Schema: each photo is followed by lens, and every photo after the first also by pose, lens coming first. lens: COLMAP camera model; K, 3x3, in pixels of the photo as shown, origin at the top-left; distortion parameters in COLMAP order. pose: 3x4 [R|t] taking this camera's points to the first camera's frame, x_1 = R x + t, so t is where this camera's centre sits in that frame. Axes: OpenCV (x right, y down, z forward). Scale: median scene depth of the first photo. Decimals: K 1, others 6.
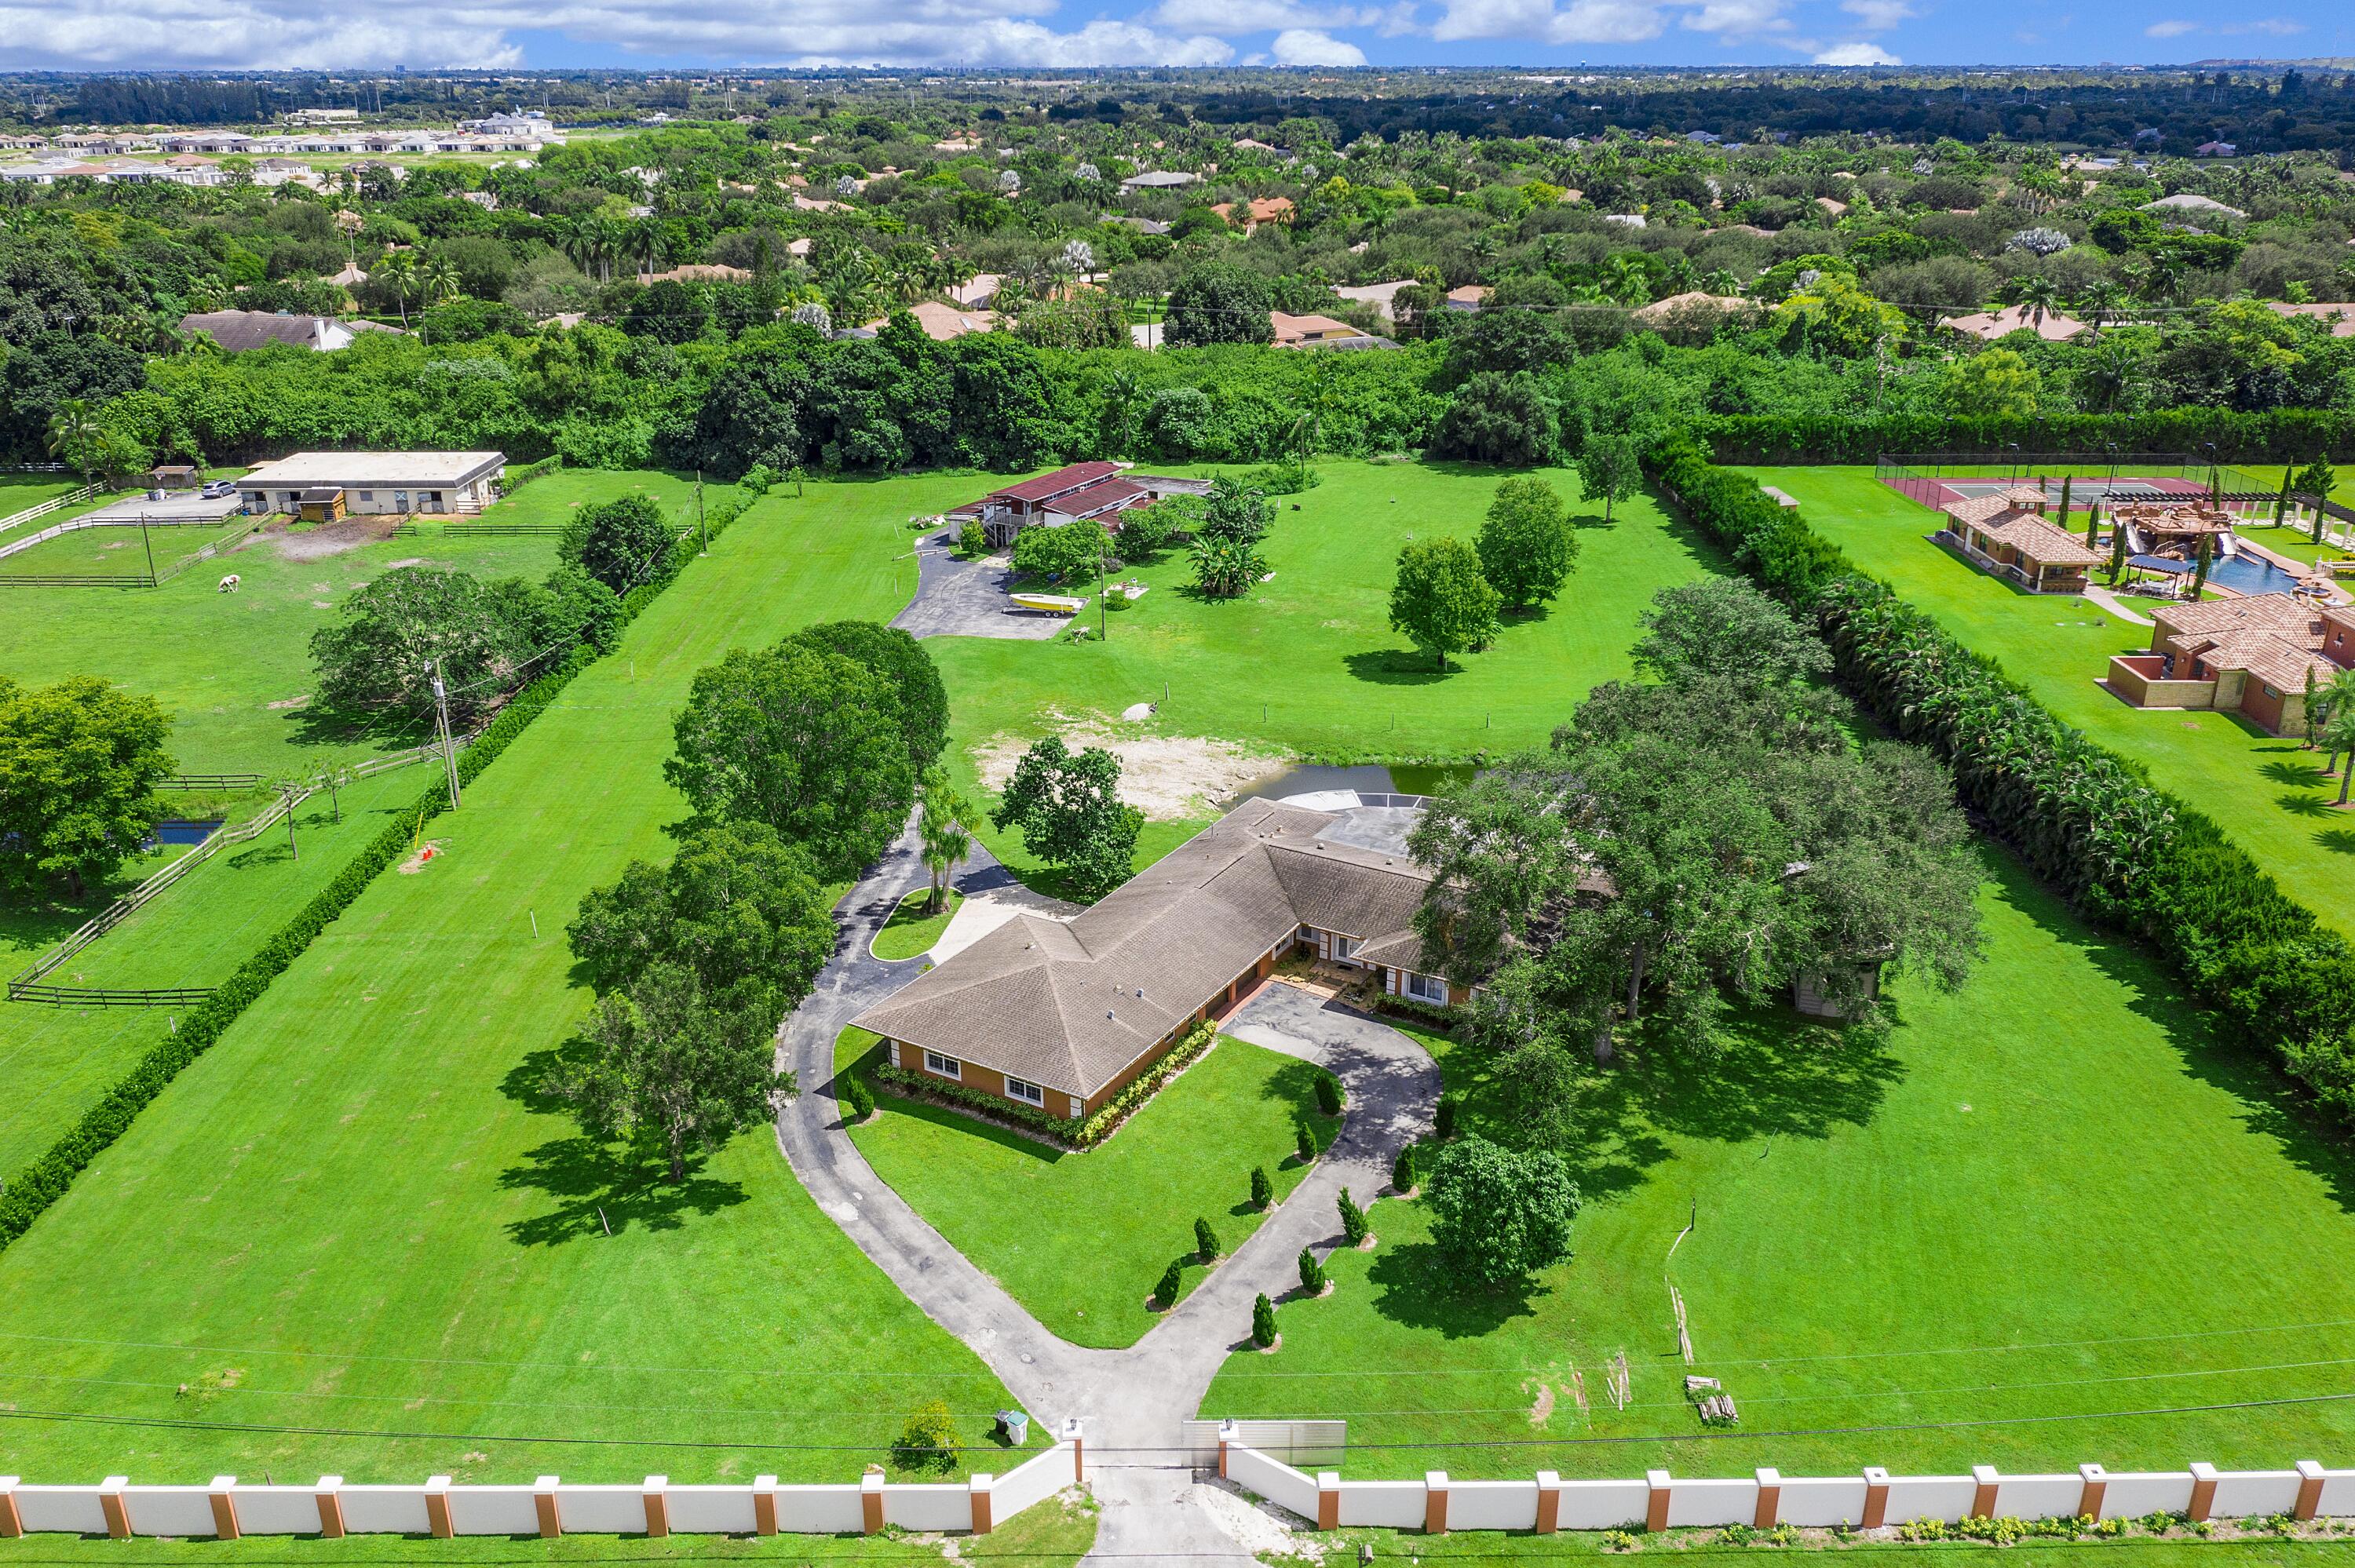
lens RADIAL K [[1880.1, 0, 1177.5], [0, 1880.1, 784.0], [0, 0, 1]] dist [-0.016847, 0.056000]
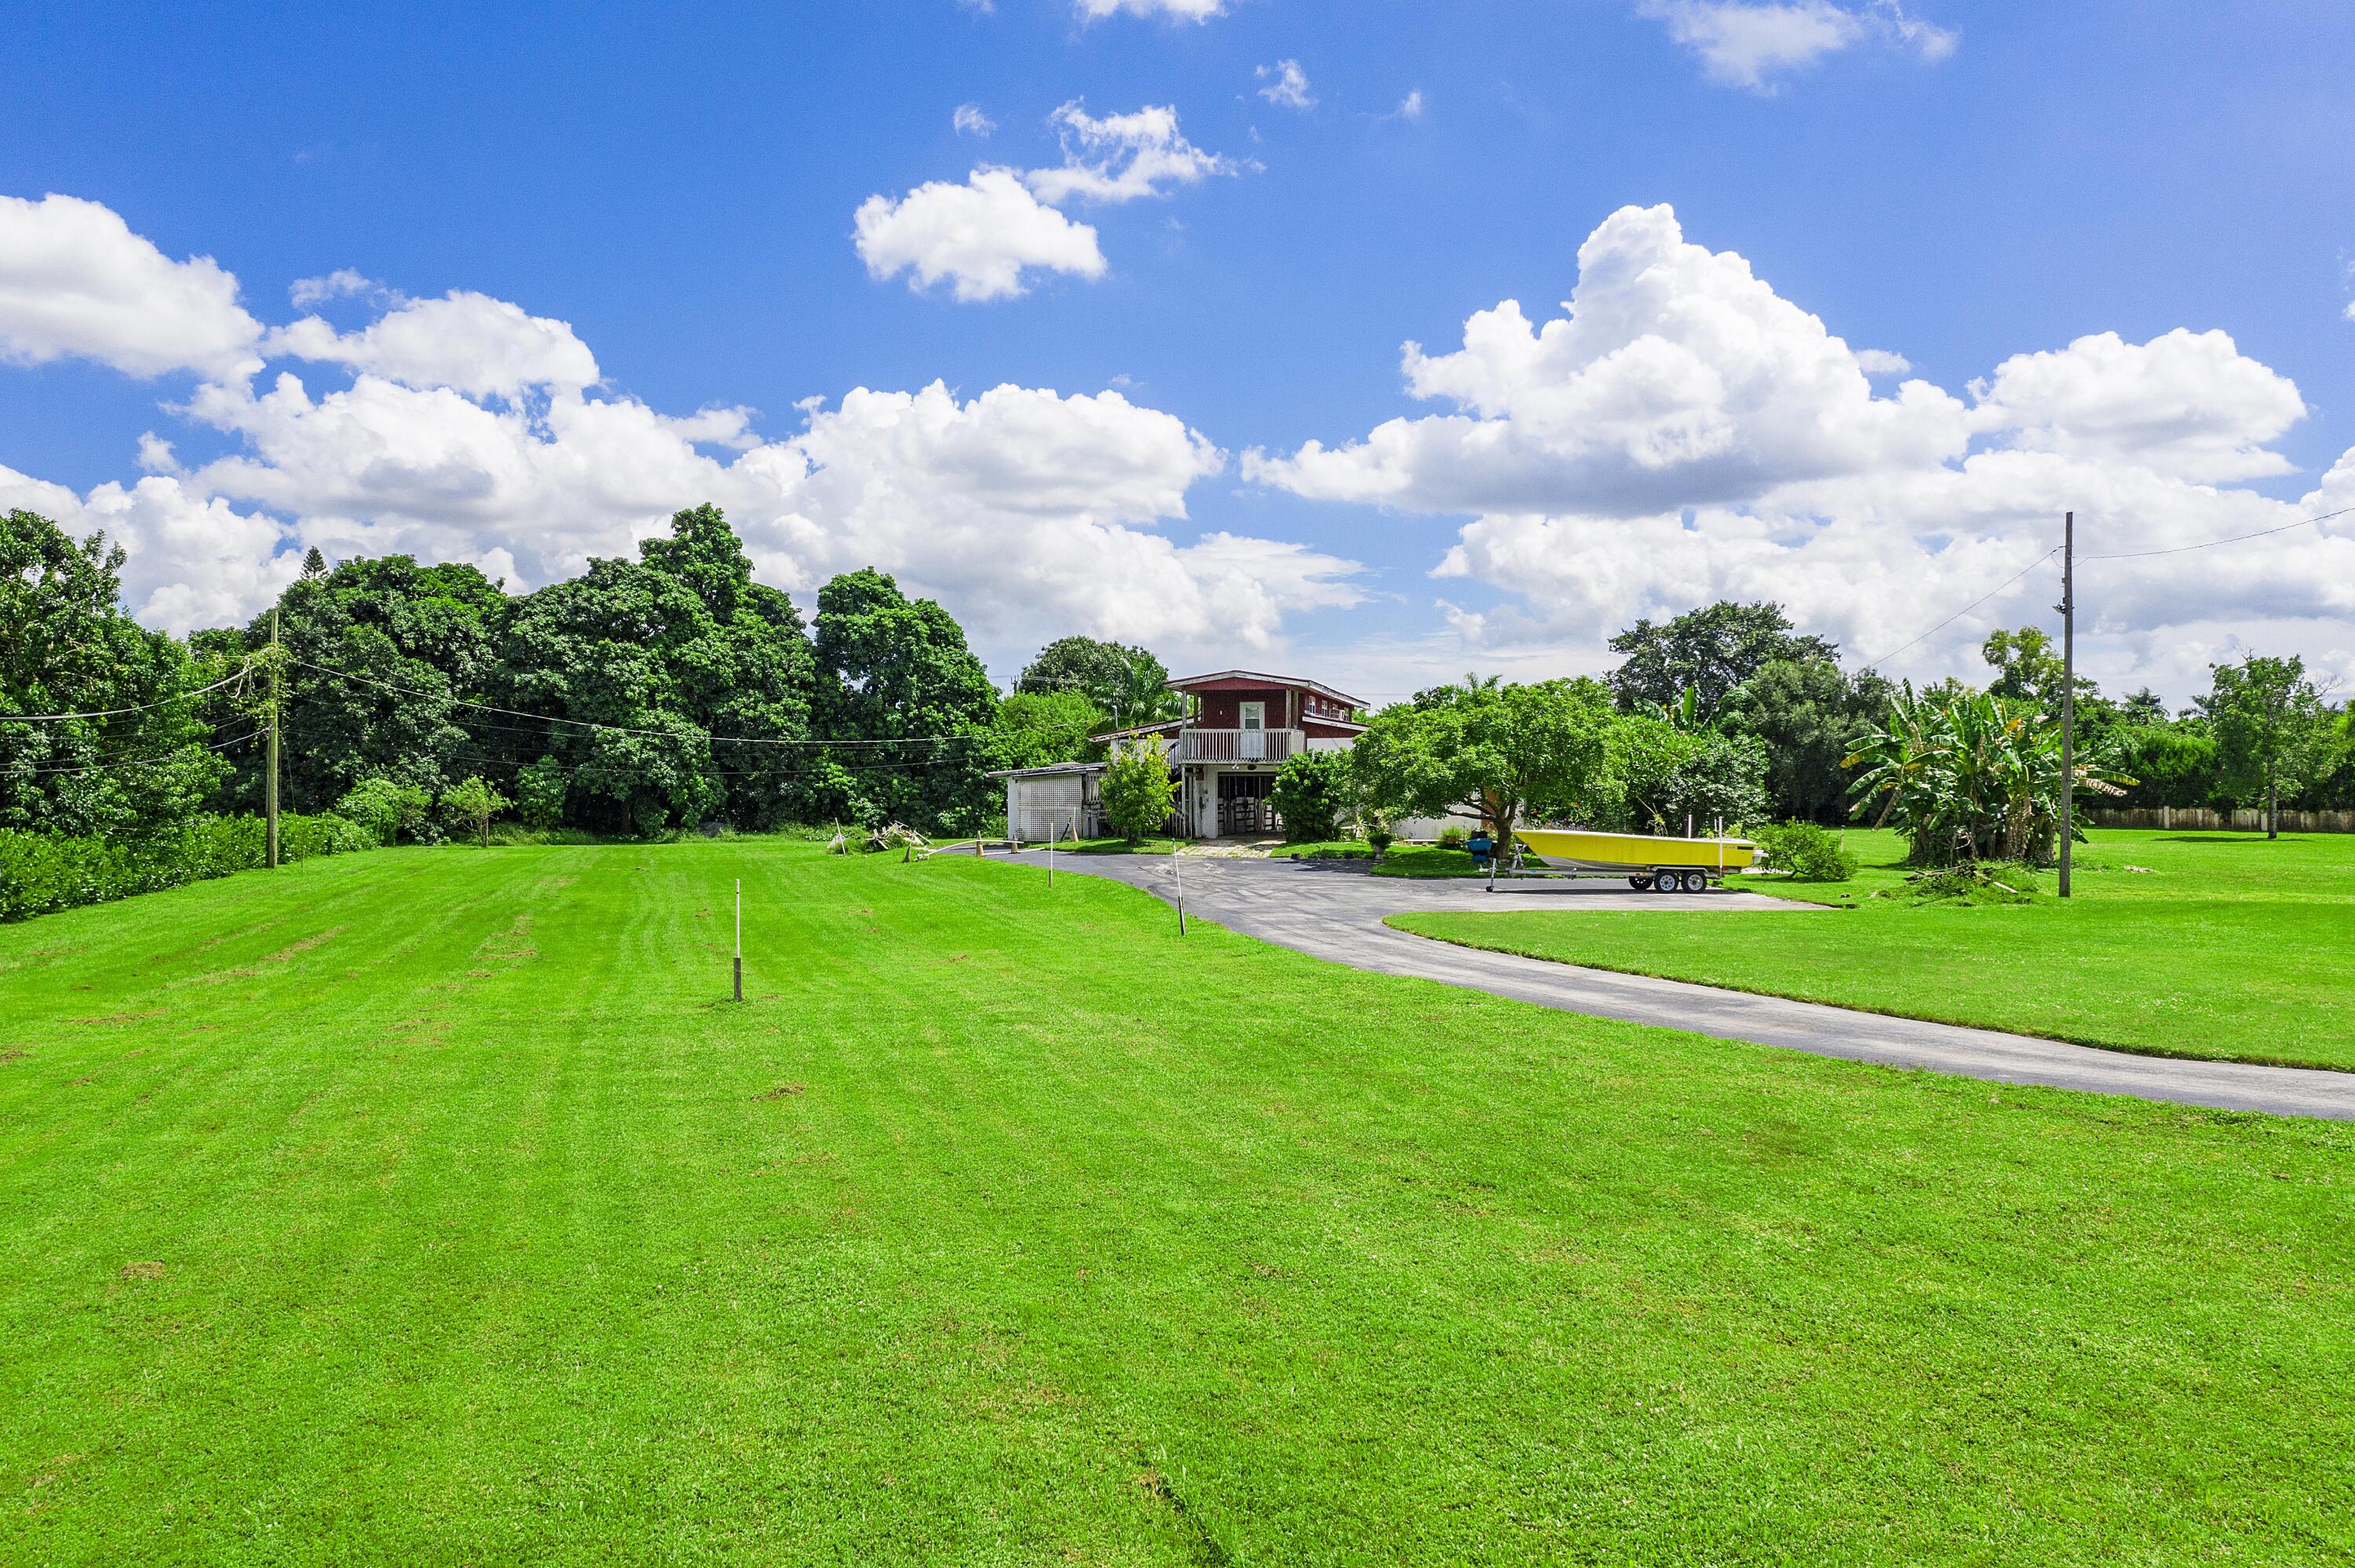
lens RADIAL K [[1880.1, 0, 1177.5], [0, 1880.1, 784.0], [0, 0, 1]] dist [-0.016847, 0.056000]
pose [[0.957162, 0.008661, 0.289424, -0.168587], [0.098961, 0.929577, -0.355096, -0.007429], [-0.272117, 0.368526, 0.888899, 0.574409]]
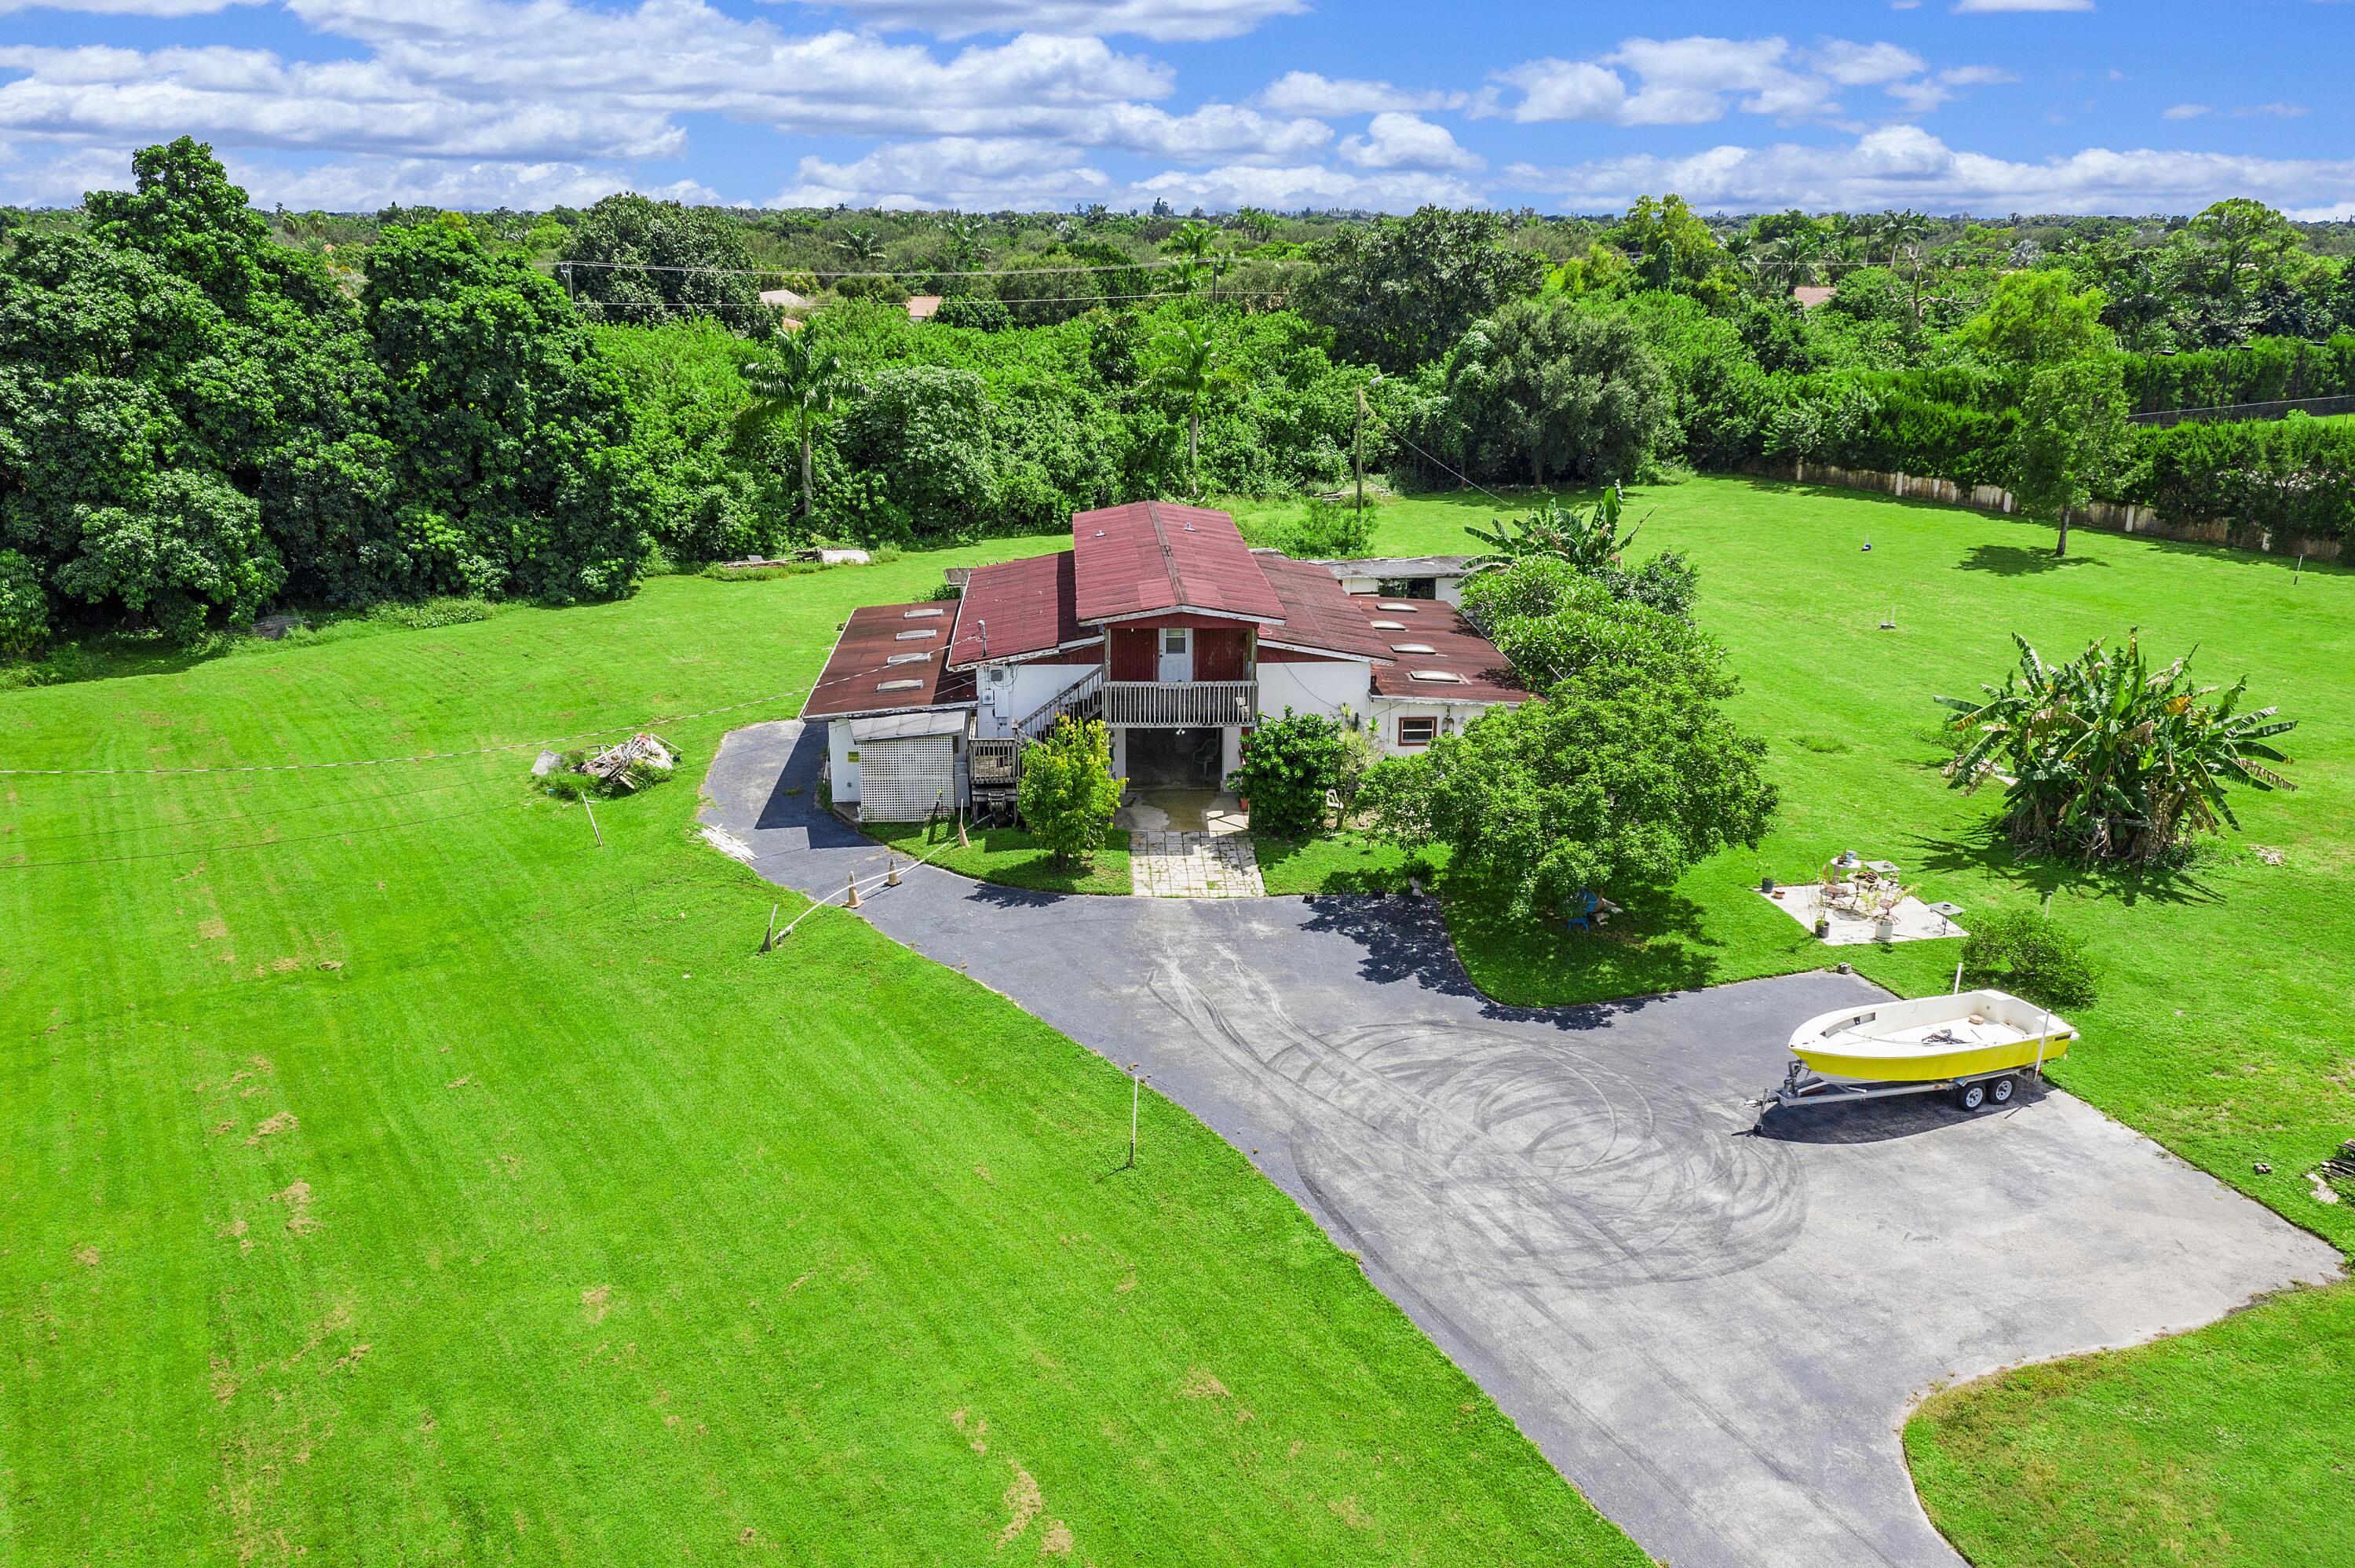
lens RADIAL K [[1880.1, 0, 1177.5], [0, 1880.1, 784.0], [0, 0, 1]] dist [-0.016847, 0.056000]
pose [[0.835731, -0.151434, 0.527847, -0.190684], [0.188990, 0.981822, -0.017550, -0.104939], [-0.515594, 0.114425, 0.849158, 0.649976]]
